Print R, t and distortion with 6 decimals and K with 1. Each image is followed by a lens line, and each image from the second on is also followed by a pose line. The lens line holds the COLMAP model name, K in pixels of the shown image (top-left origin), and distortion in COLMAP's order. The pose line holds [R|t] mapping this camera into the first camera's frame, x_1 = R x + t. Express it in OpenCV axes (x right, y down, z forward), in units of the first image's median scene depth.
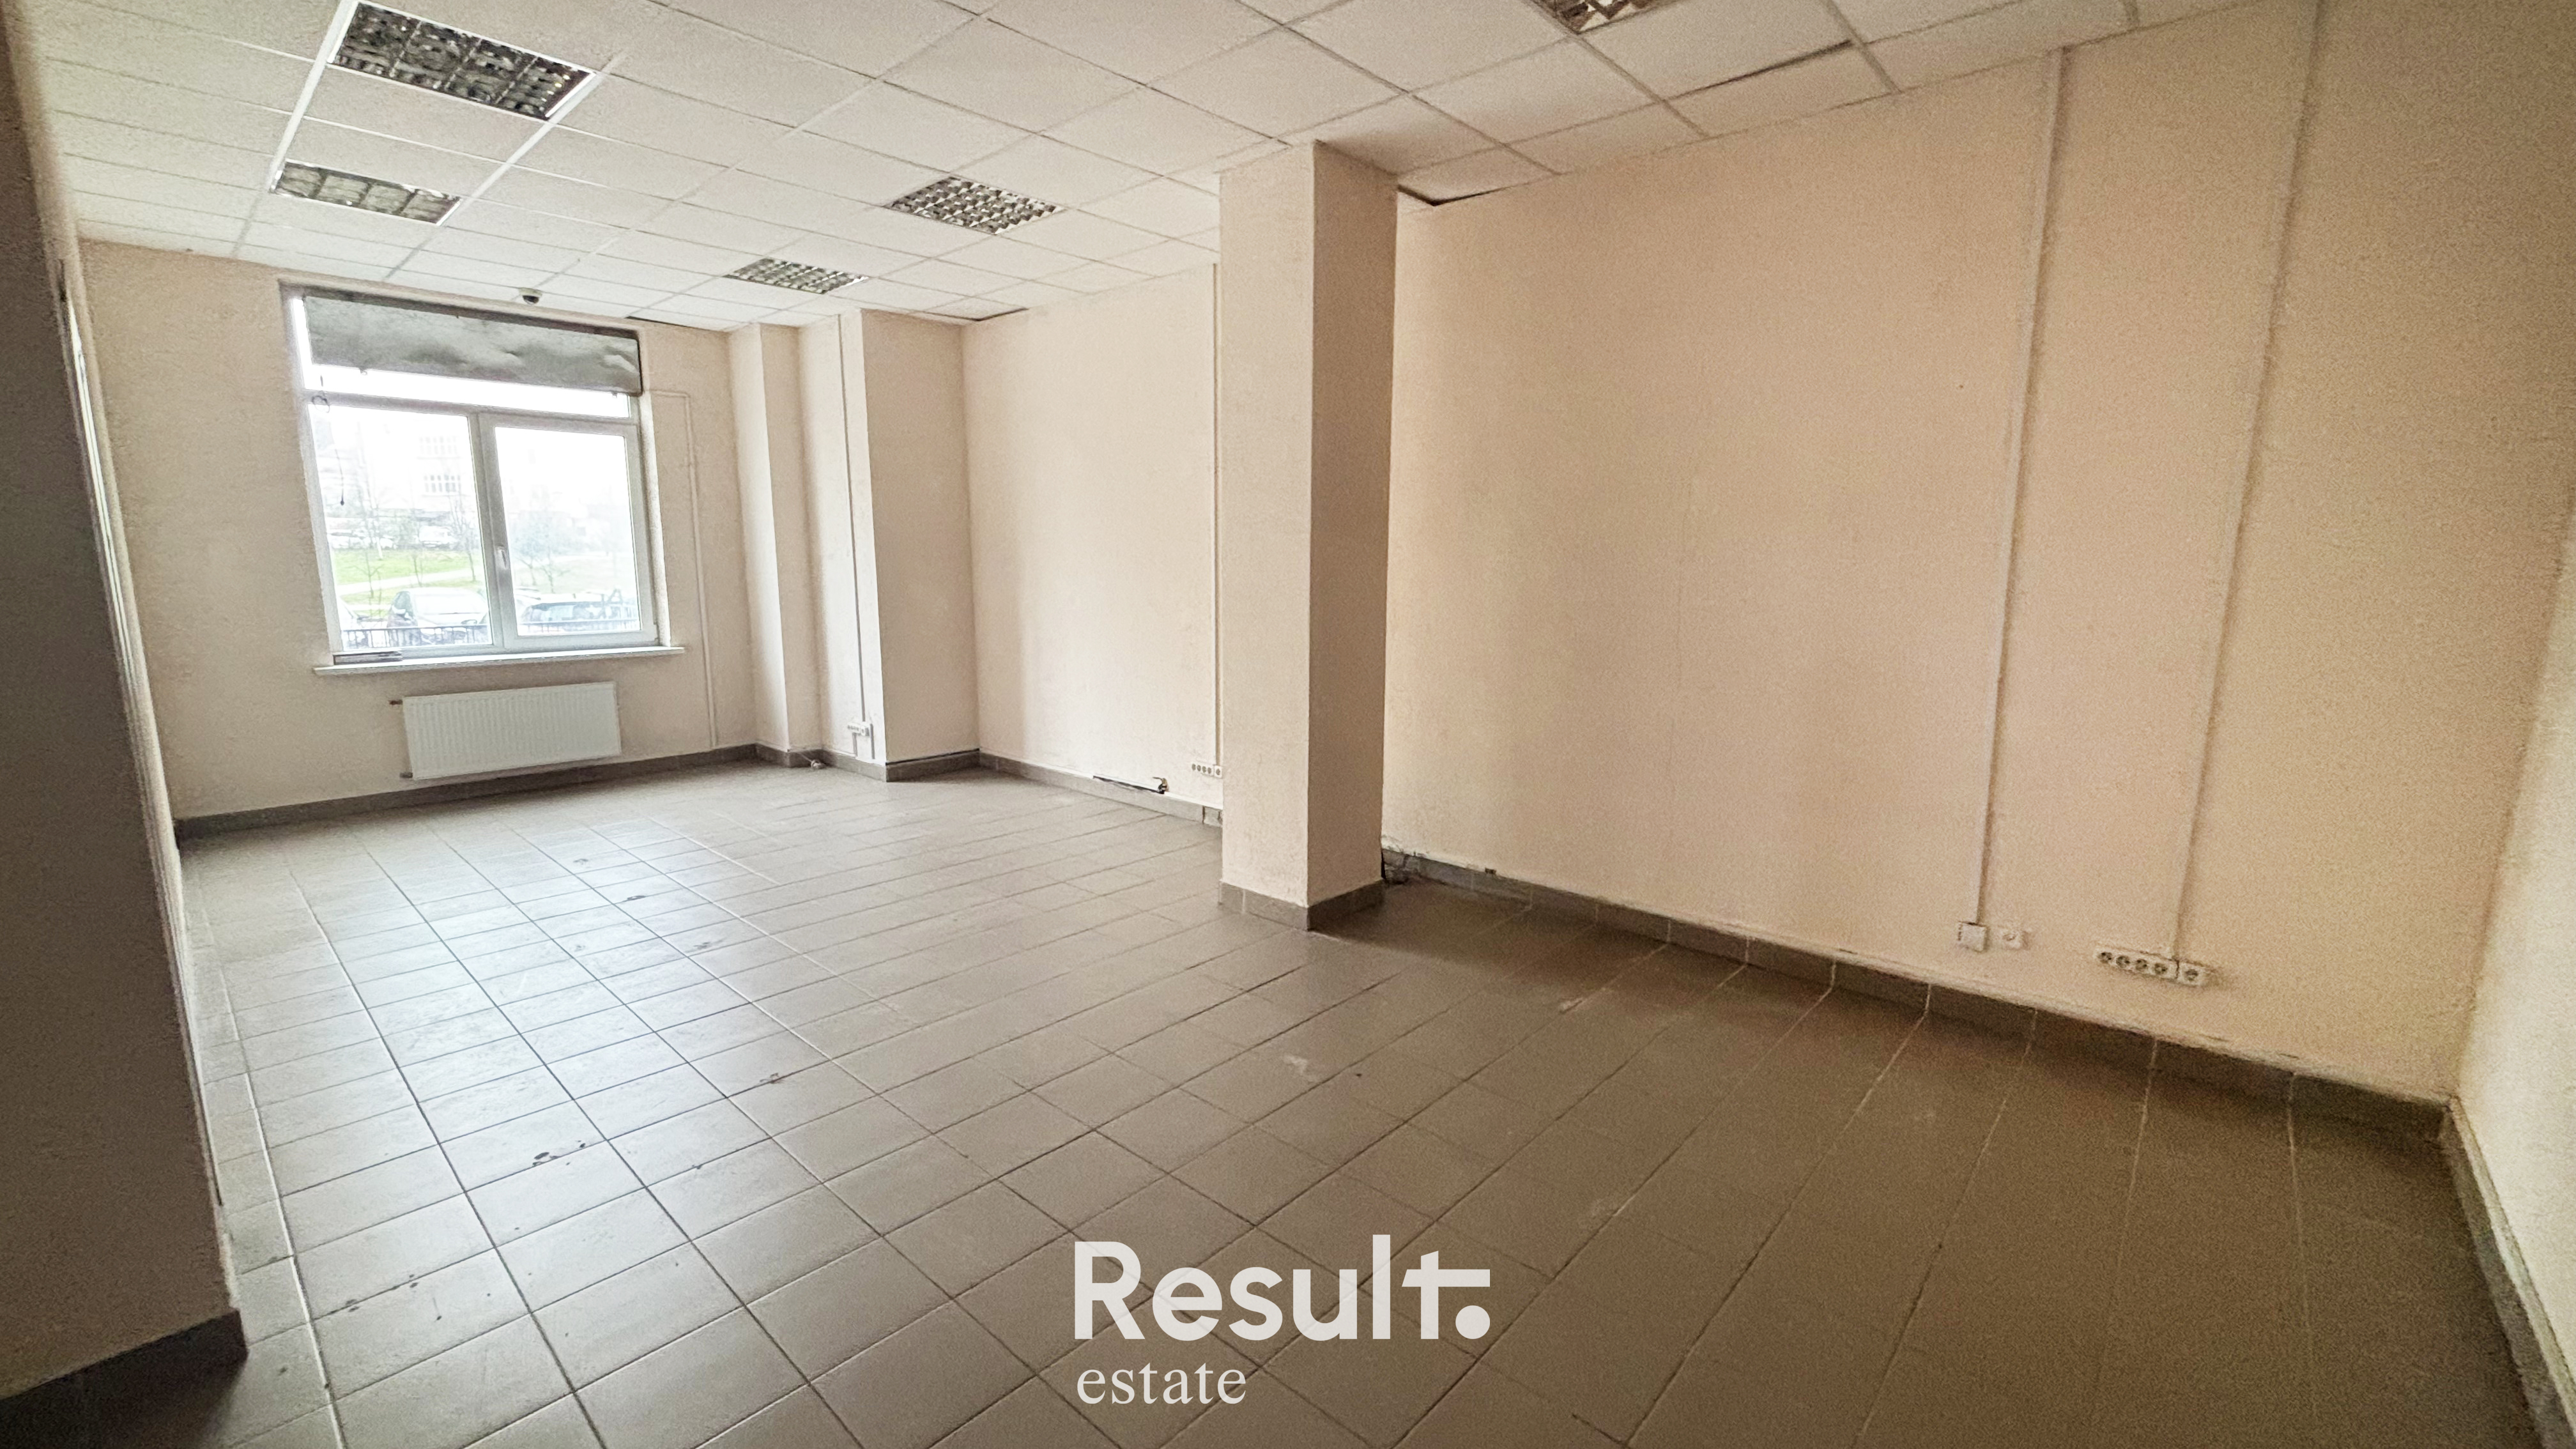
lens RADIAL K [[1039.3, 0, 1288.0], [0, 1039.3, 724.5], [0, 0, 1]] dist [0.002037, 0.000247]
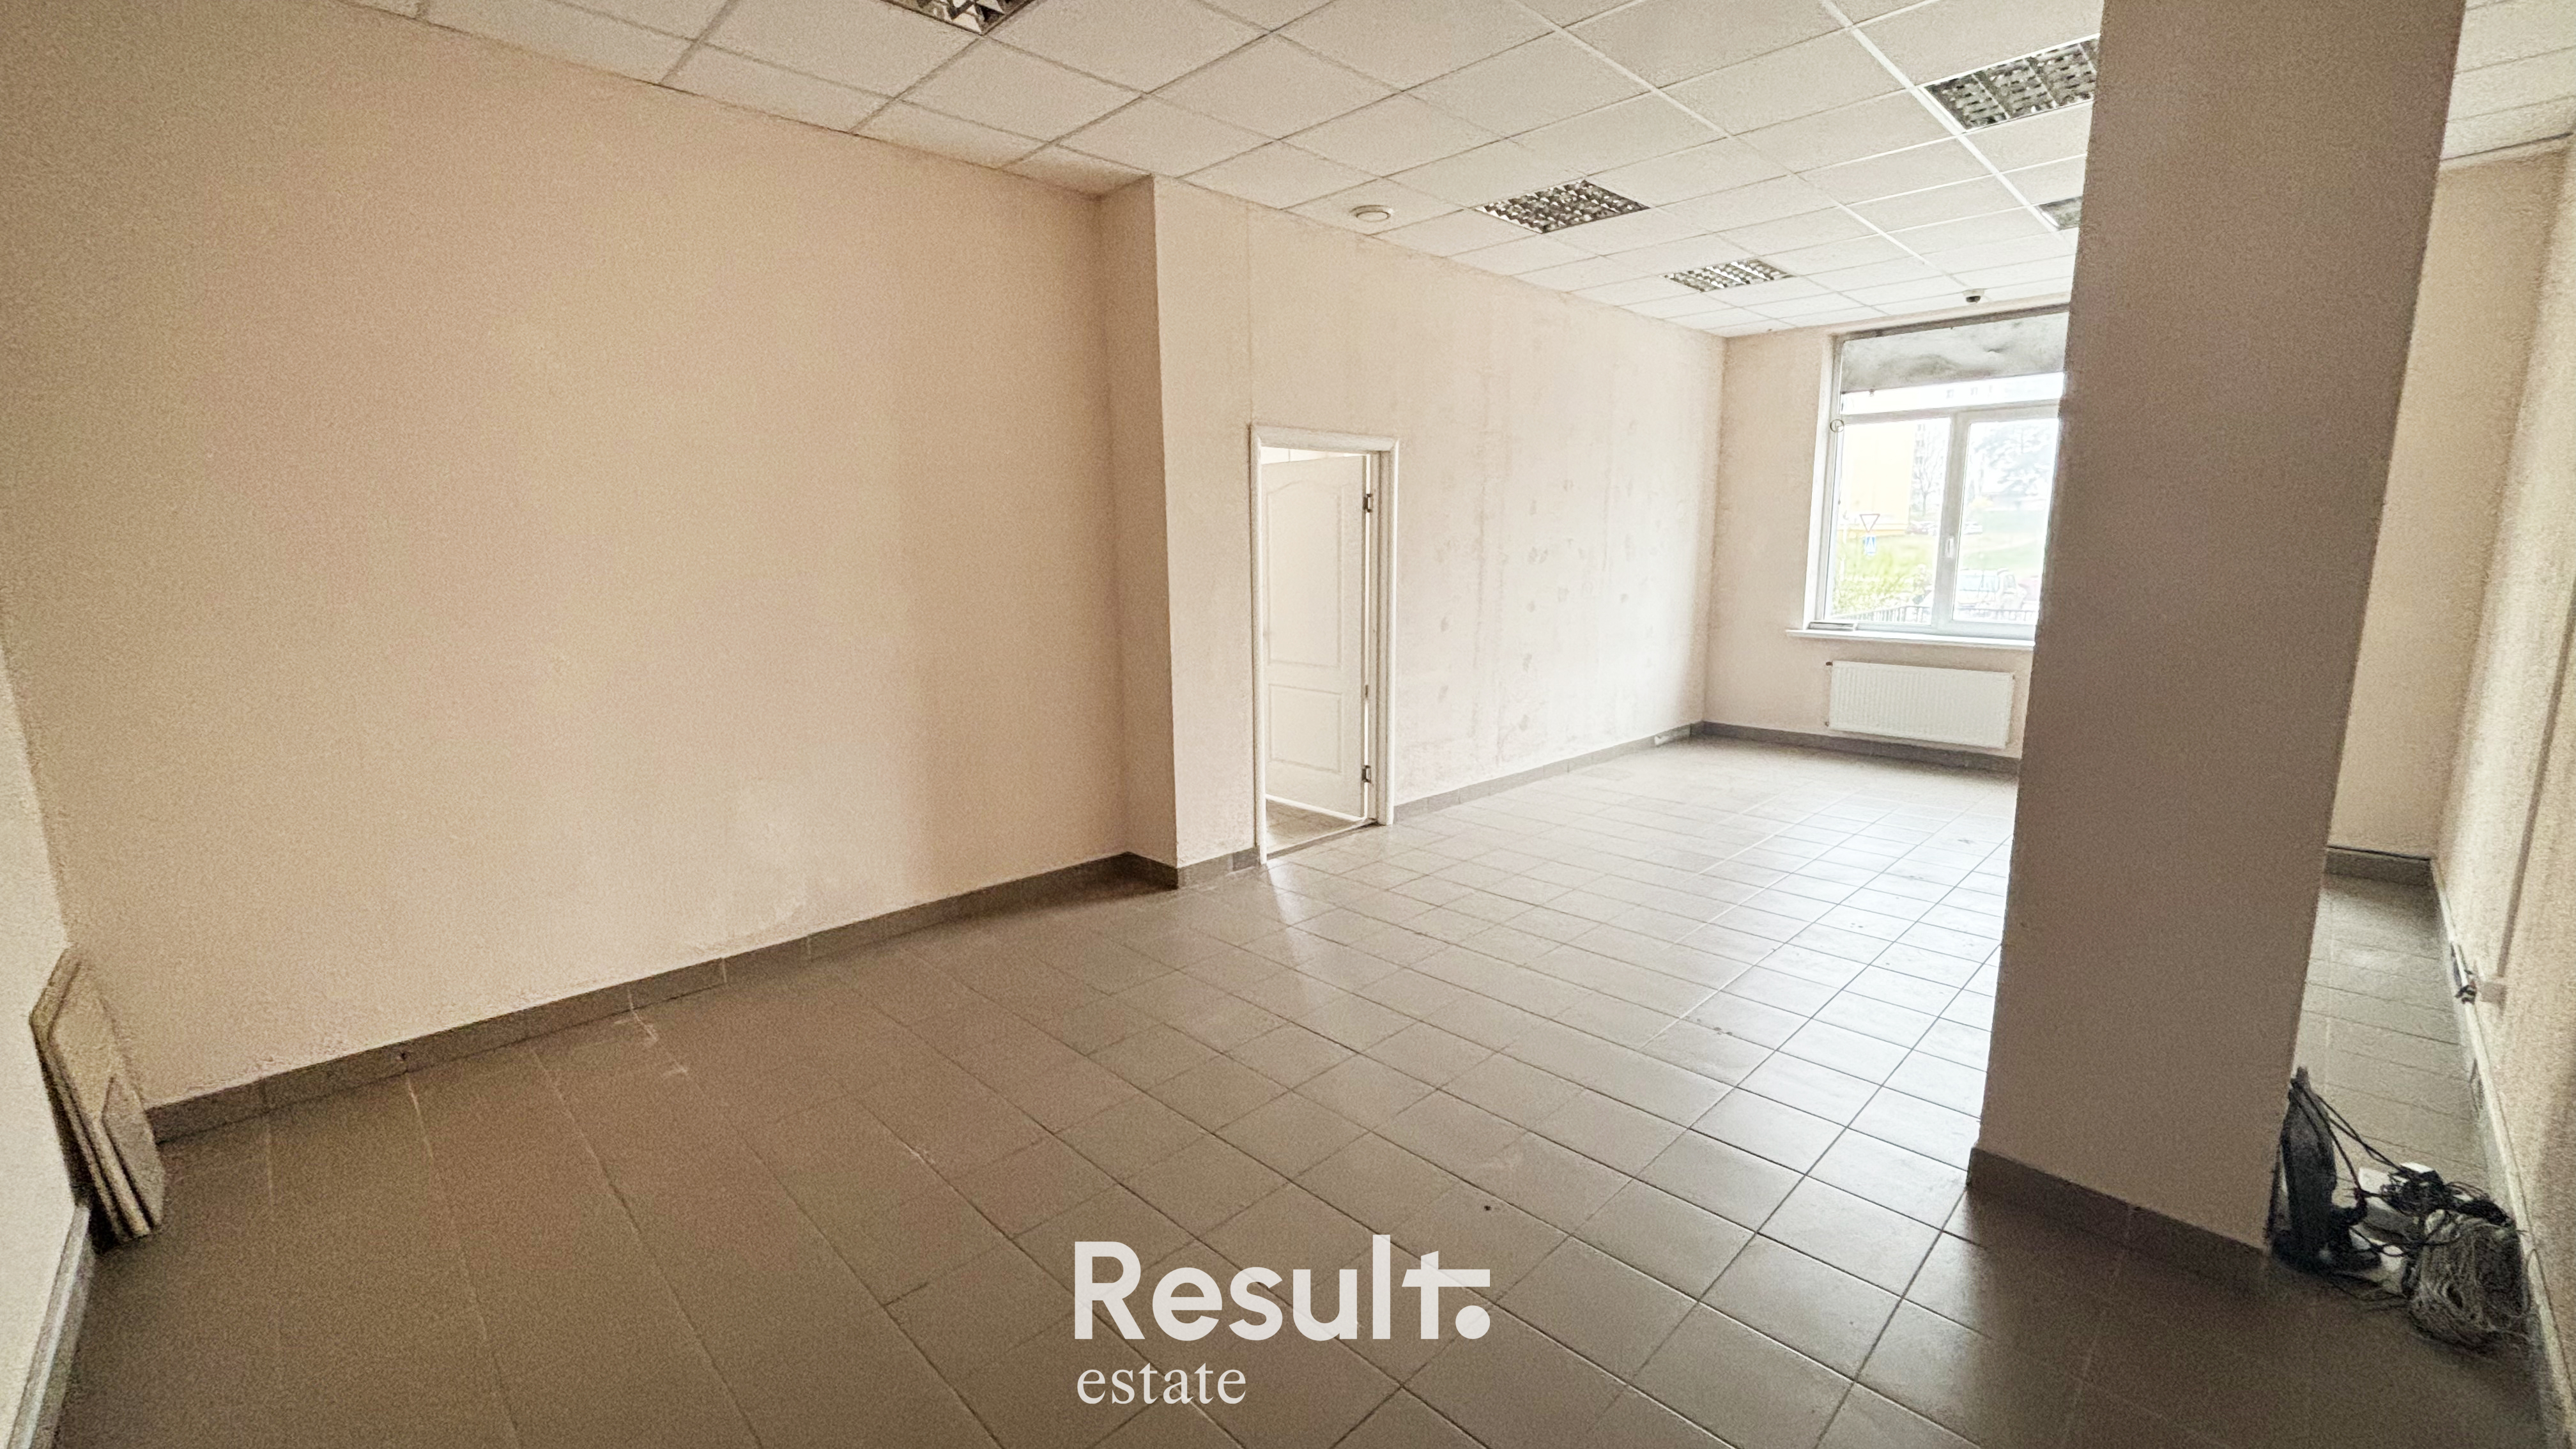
lens RADIAL K [[1039.3, 0, 1288.0], [0, 1039.3, 724.5], [0, 0, 1]] dist [0.002037, 0.000247]
pose [[-0.061993, 0.172034, -0.983138, 0.402729], [-0.157584, 0.970991, 0.179845, -0.070649], [0.985558, 0.166076, -0.033085, 0.411856]]
